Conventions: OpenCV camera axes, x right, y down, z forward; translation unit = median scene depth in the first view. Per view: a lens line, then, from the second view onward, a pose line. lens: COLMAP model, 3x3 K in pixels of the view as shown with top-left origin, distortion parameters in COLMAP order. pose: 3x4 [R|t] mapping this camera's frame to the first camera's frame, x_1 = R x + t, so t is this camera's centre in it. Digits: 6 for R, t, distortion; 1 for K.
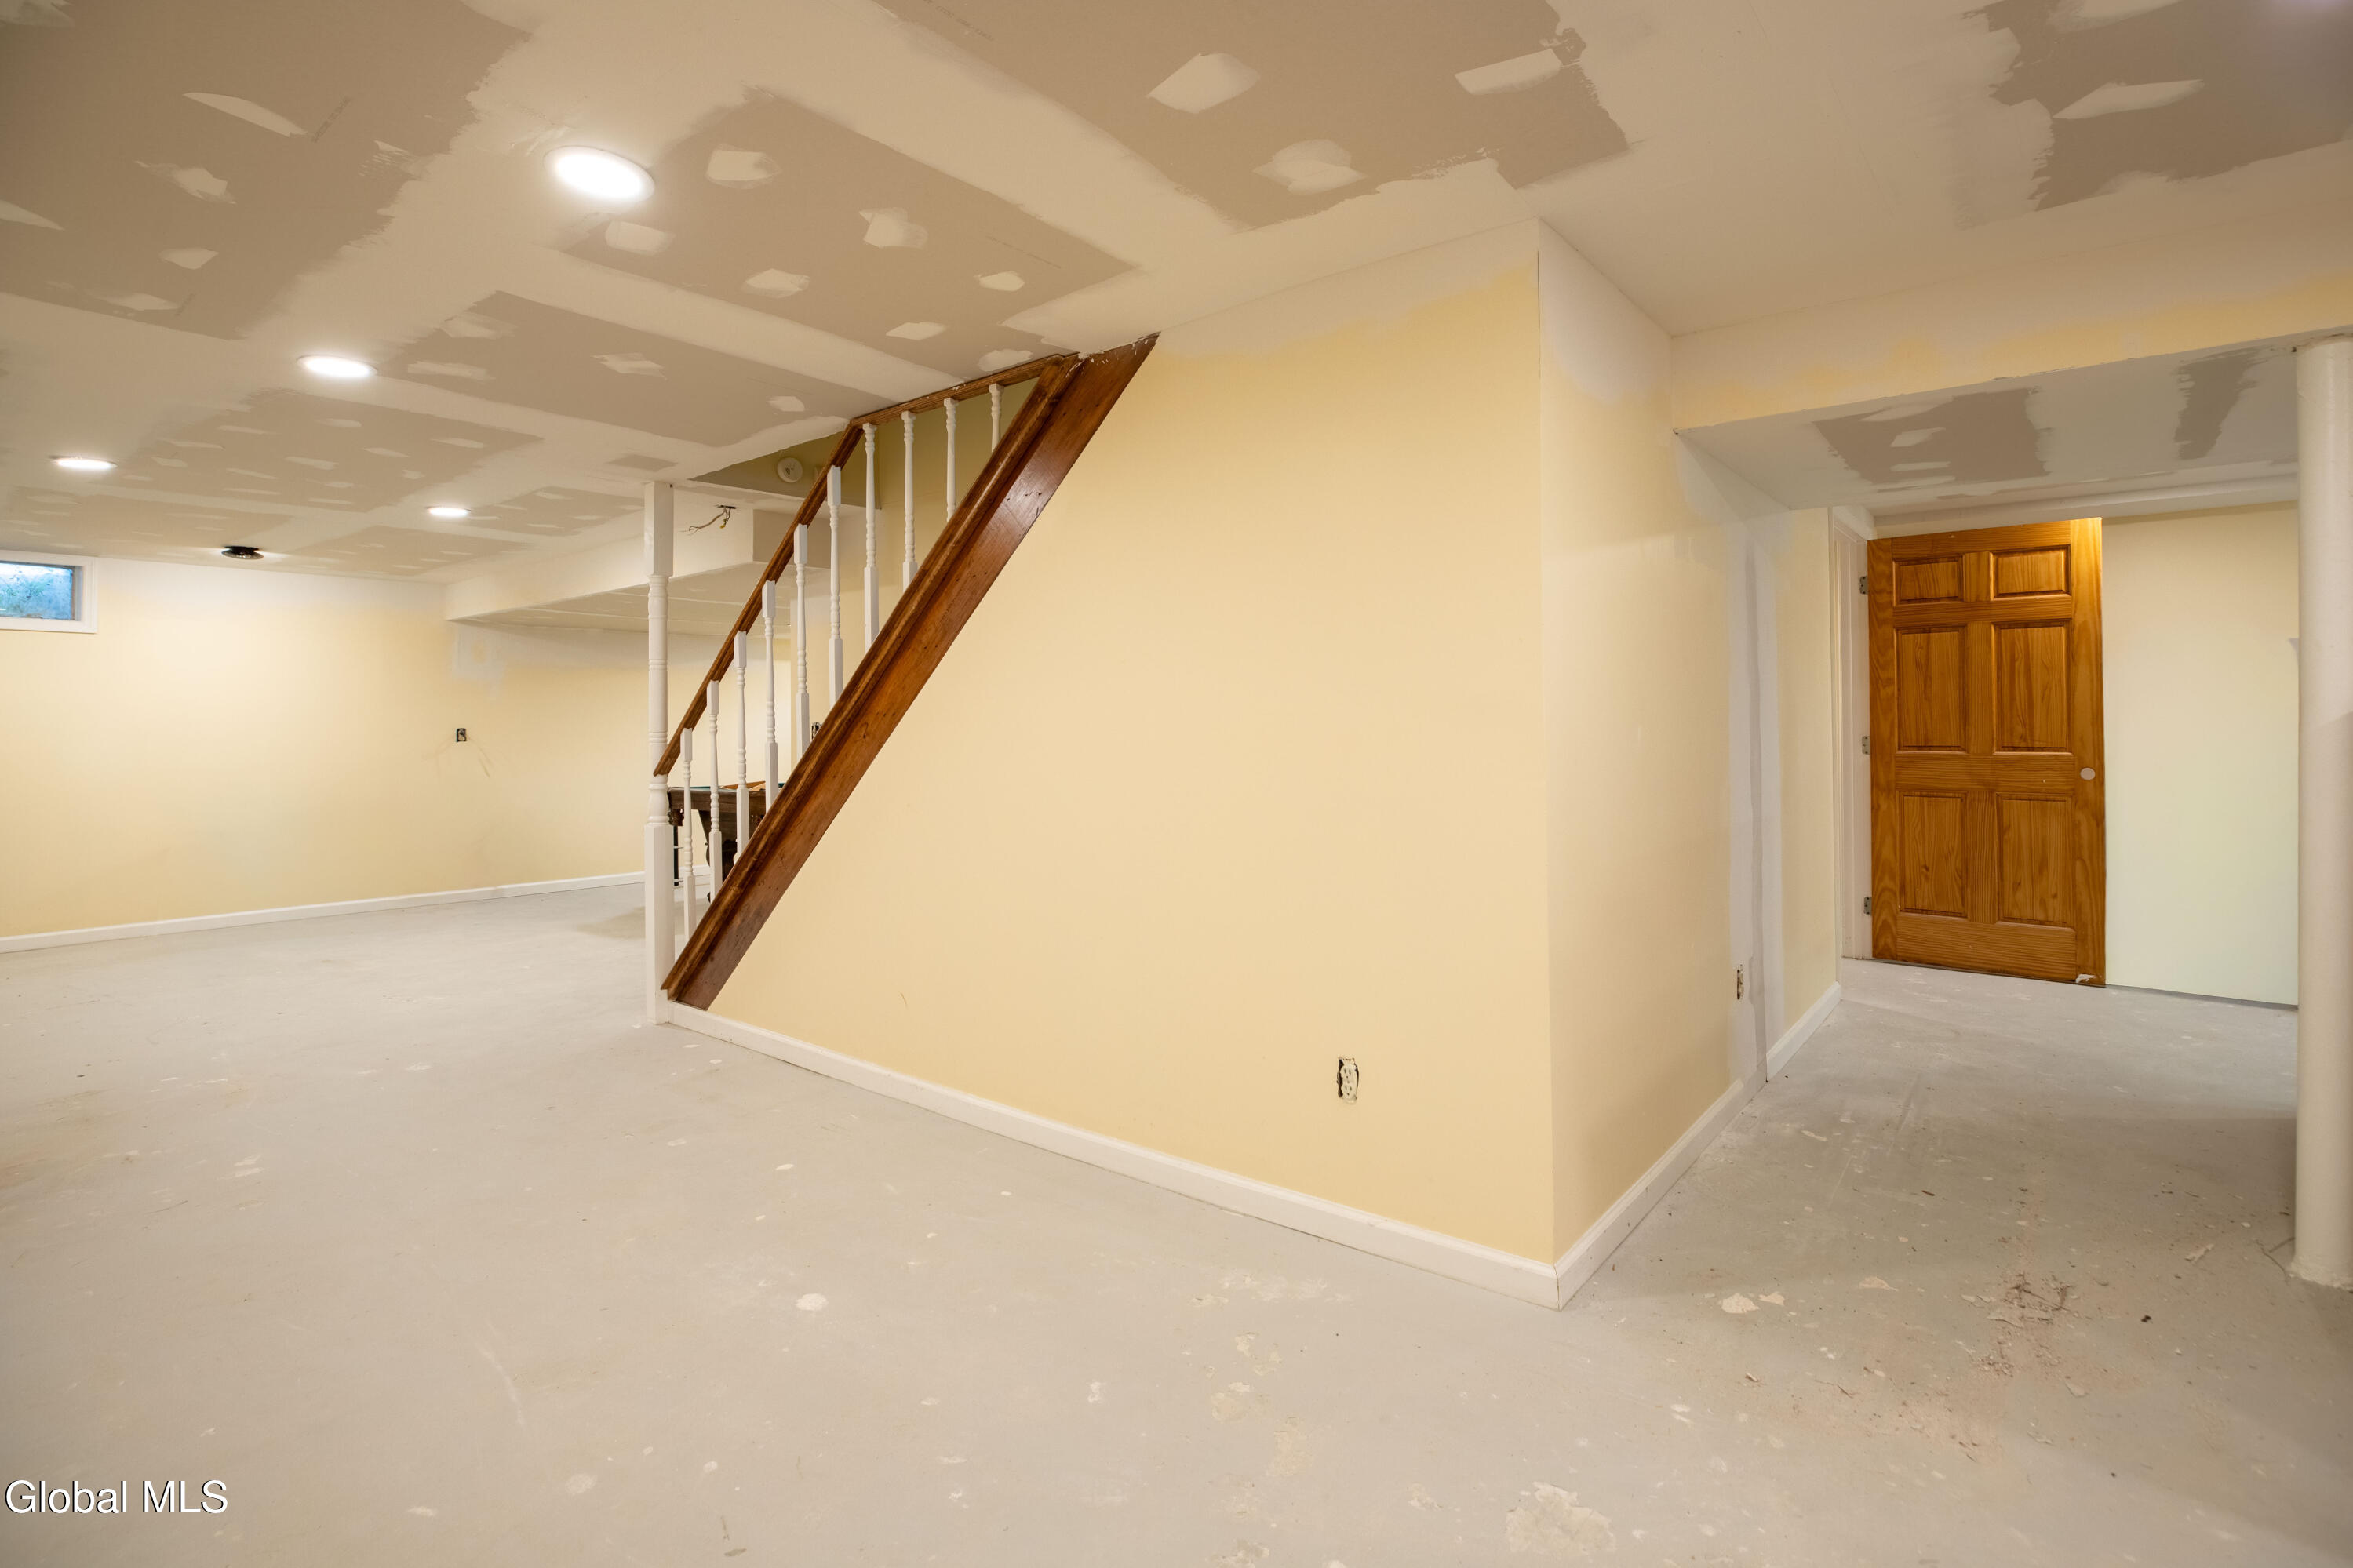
lens RADIAL K [[1081.7, 0, 1162.3], [0, 1081.7, 720.9], [0, 0, 1]] dist [-0.019918, -0.000112]
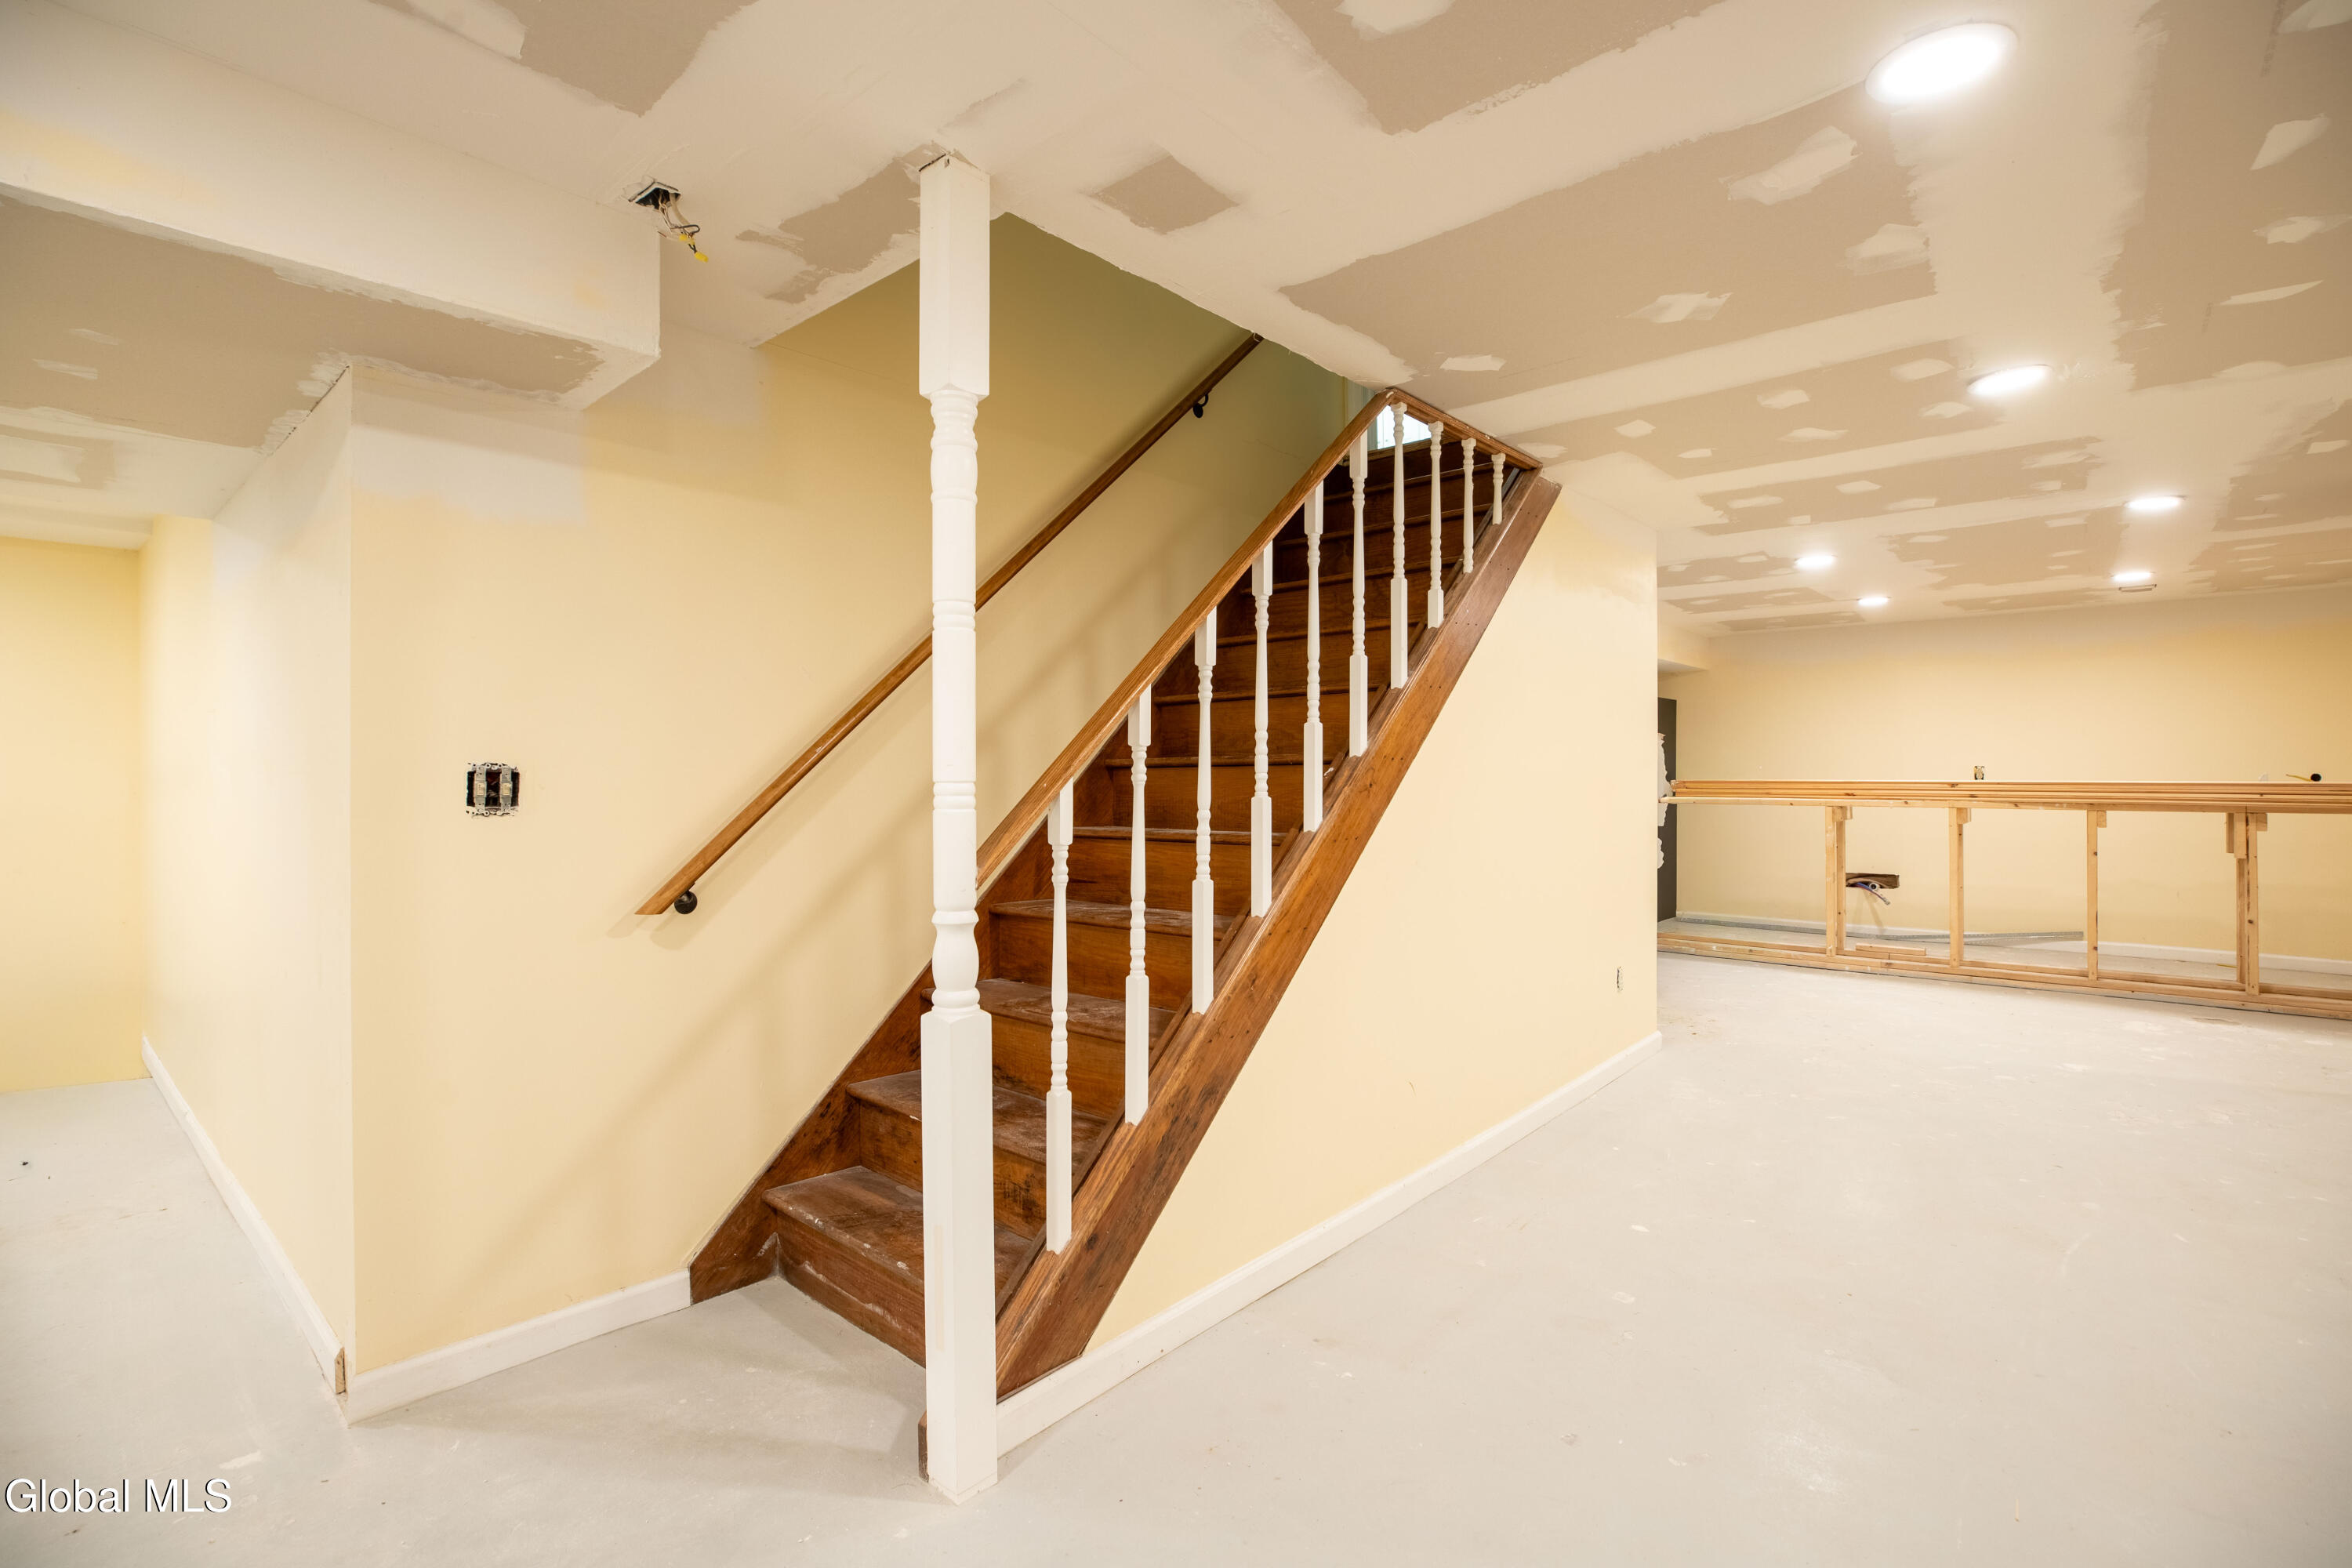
lens RADIAL K [[1081.4, 0, 1173.5], [0, 1081.4, 779.8], [0, 0, 1]] dist [-0.019918, -0.000112]
pose [[0.040442, 0.000751, 0.999182, -1.301611], [-0.003046, 0.999995, -0.000628, 0.013037], [-0.999177, -0.003018, 0.040444, 1.349191]]
